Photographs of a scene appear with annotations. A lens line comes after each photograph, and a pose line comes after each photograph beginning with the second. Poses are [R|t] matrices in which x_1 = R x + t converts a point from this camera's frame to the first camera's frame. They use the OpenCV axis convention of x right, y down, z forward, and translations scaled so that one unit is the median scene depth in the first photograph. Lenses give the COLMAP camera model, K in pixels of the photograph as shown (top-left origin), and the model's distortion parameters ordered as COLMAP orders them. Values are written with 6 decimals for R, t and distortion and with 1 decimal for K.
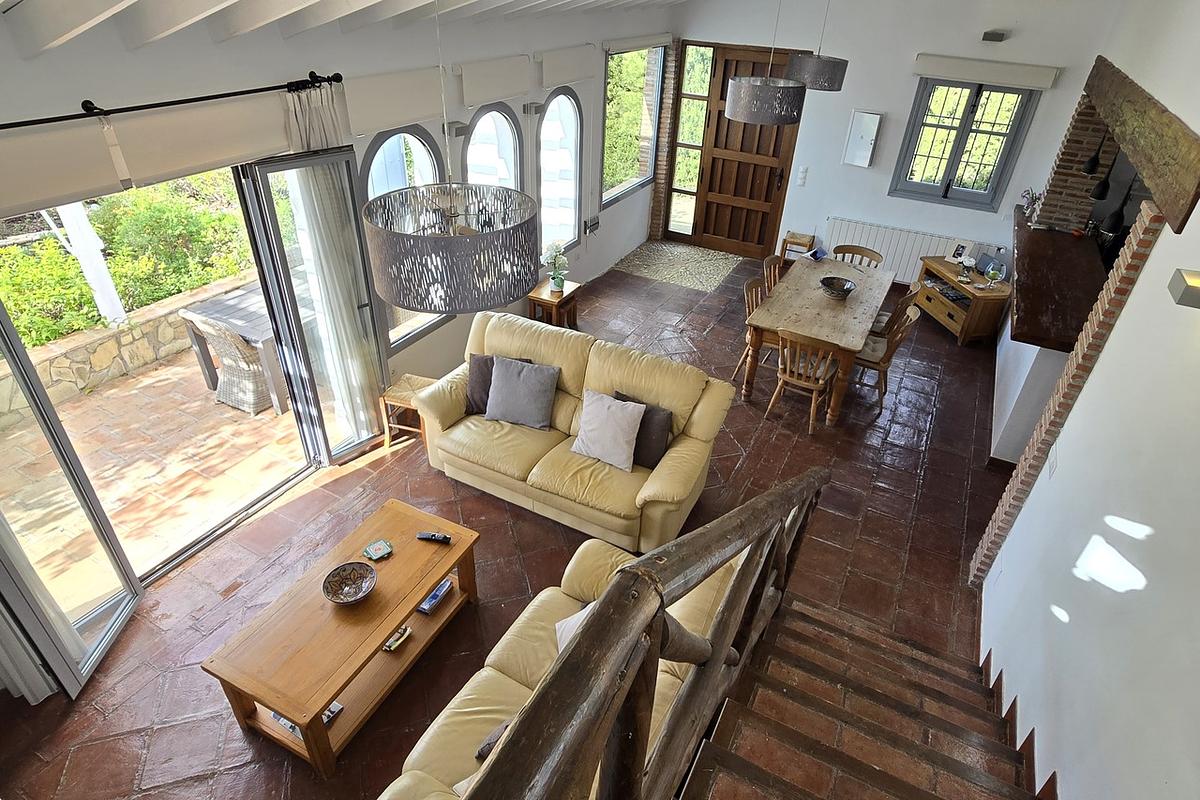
lens RADIAL K [[675.1, 0, 597.6], [0, 675.1, 400.0], [0, 0, 1]] dist [0.001737, -0.001053]
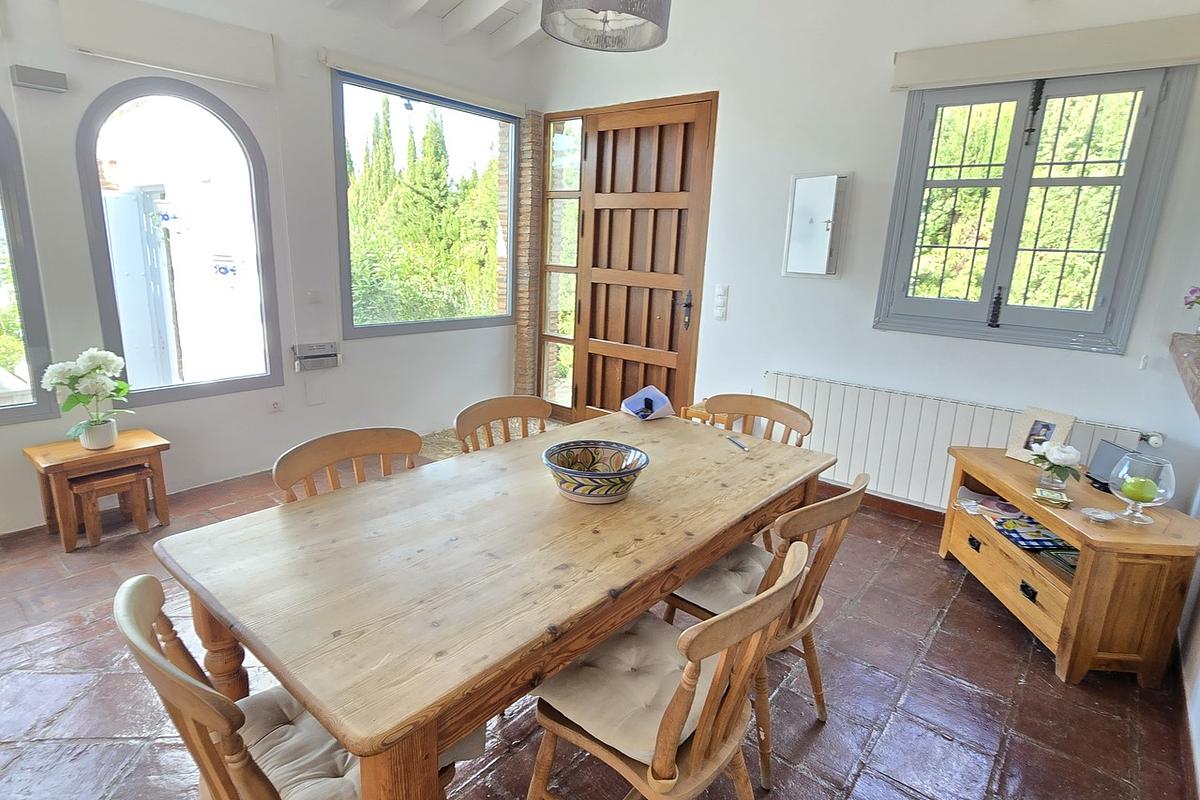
lens RADIAL K [[629.6, 0, 600.1], [0, 629.6, 403.8], [0, 0, 1]] dist [-0.001838, 0.000472]
pose [[0.979944, 0.048614, -0.193250, 0.337803], [-0.110044, 0.940520, -0.321423, -0.080218], [0.166130, 0.336243, 0.927007, 0.575499]]
